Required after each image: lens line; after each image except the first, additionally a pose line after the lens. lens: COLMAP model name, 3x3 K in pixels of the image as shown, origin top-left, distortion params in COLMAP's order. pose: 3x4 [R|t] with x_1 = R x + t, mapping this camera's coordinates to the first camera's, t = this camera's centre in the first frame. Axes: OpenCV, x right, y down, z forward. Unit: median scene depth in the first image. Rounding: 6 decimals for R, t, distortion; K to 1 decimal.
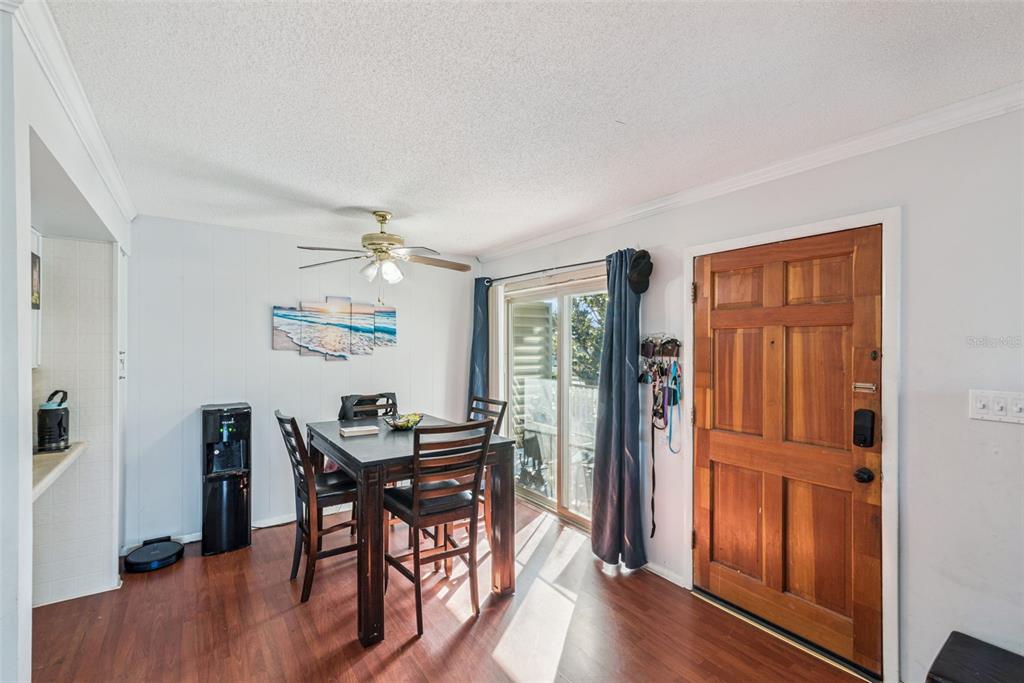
lens RADIAL K [[462.3, 0, 510.1], [0, 462.3, 345.6], [0, 0, 1]] dist [0.019930, -0.001329]
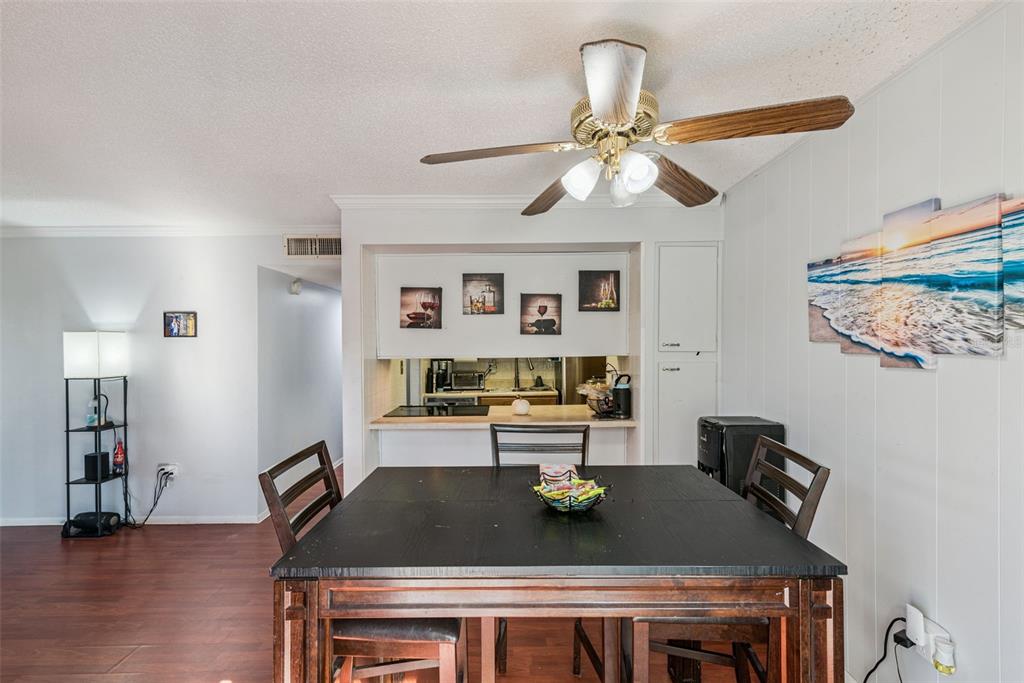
lens RADIAL K [[462.3, 0, 509.1], [0, 462.3, 348.4], [0, 0, 1]] dist [0.019712, -0.002181]
pose [[-0.563014, 0.008387, -0.826405, 0.160120], [0.004410, 0.999965, 0.007144, 0.011188], [0.826436, 0.000378, -0.563031, 0.995423]]
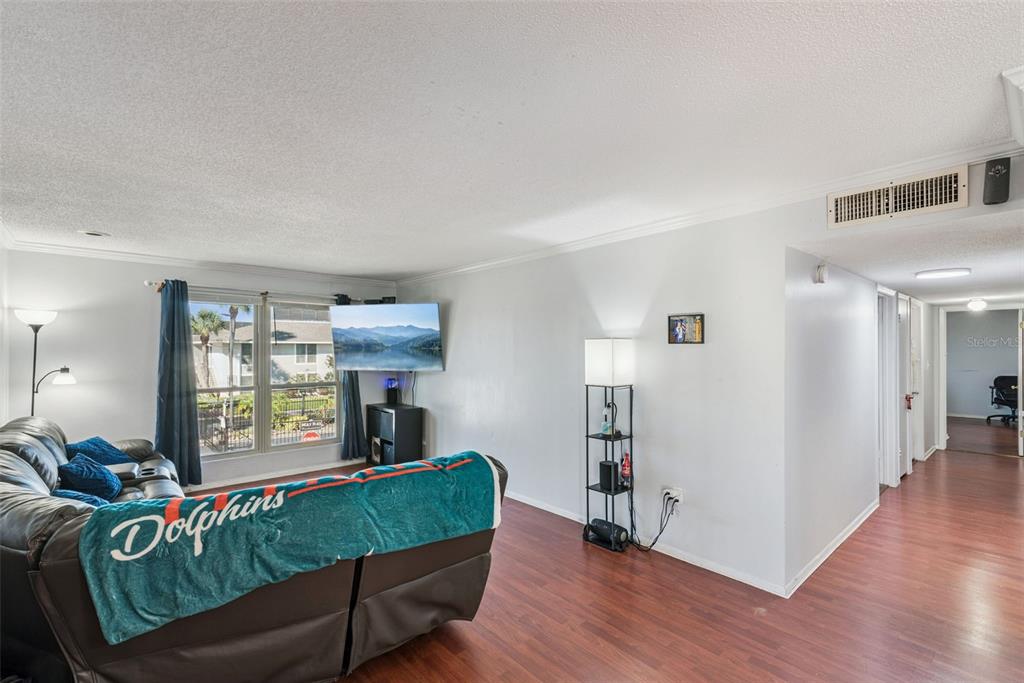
lens RADIAL K [[462.3, 0, 506.4], [0, 462.3, 345.2], [0, 0, 1]] dist [0.019930, -0.001329]
pose [[-0.991546, -0.000351, -0.129755, 0.168587], [0.000623, 0.999972, -0.007468, 0.000412], [0.129754, -0.007486, -0.991518, 0.664279]]
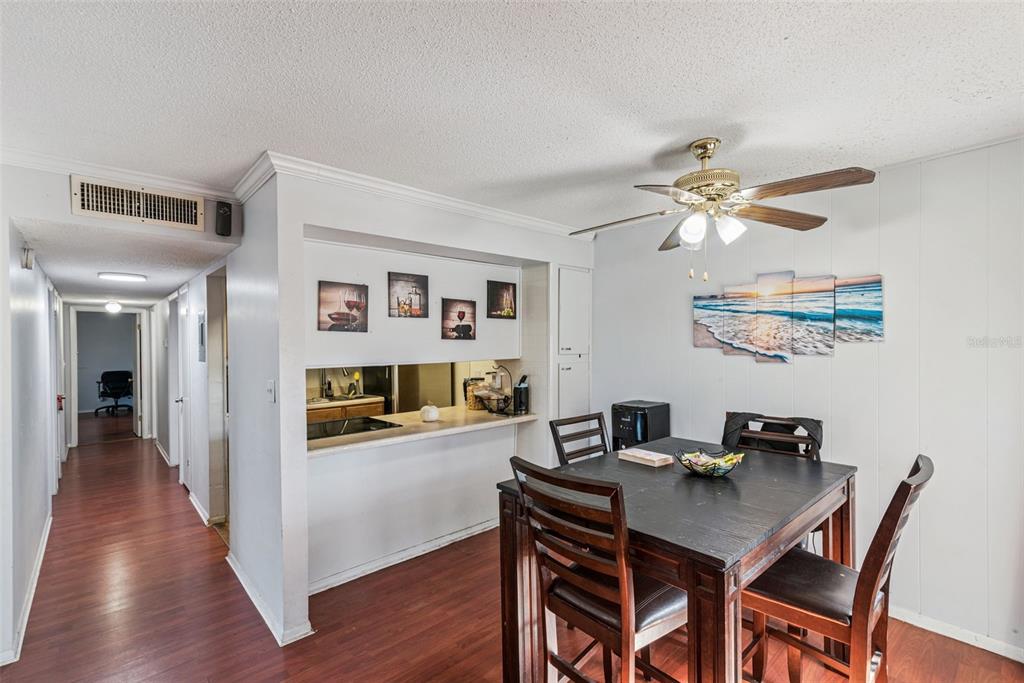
lens RADIAL K [[462.3, 0, 508.7], [0, 462.3, 346.4], [0, 0, 1]] dist [0.019930, -0.001329]
pose [[0.128643, 0.004494, -0.991681, 0.295487], [0.007265, 0.999959, 0.005474, 0.000622], [0.991664, -0.007909, 0.128605, 0.535015]]
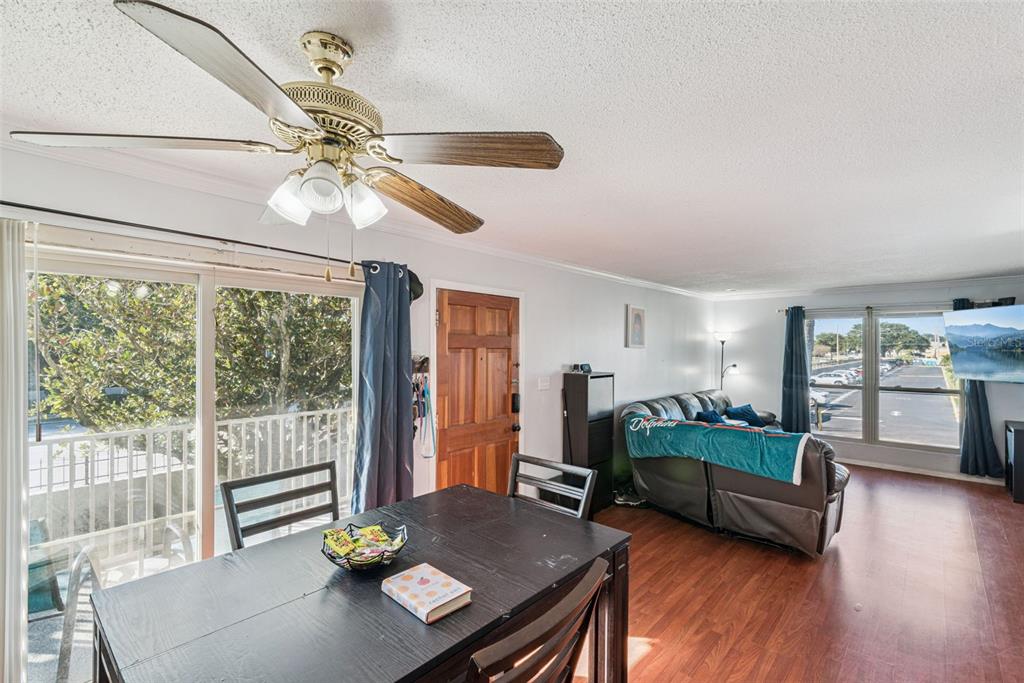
lens RADIAL K [[462.3, 0, 506.0], [0, 462.3, 346.4], [0, 0, 1]] dist [0.019930, -0.001329]
pose [[-0.226084, -0.000039, 0.974108, -0.582879], [0.000439, 1.000000, 0.000142, -0.029695], [-0.974108, 0.000460, -0.226084, 0.793910]]
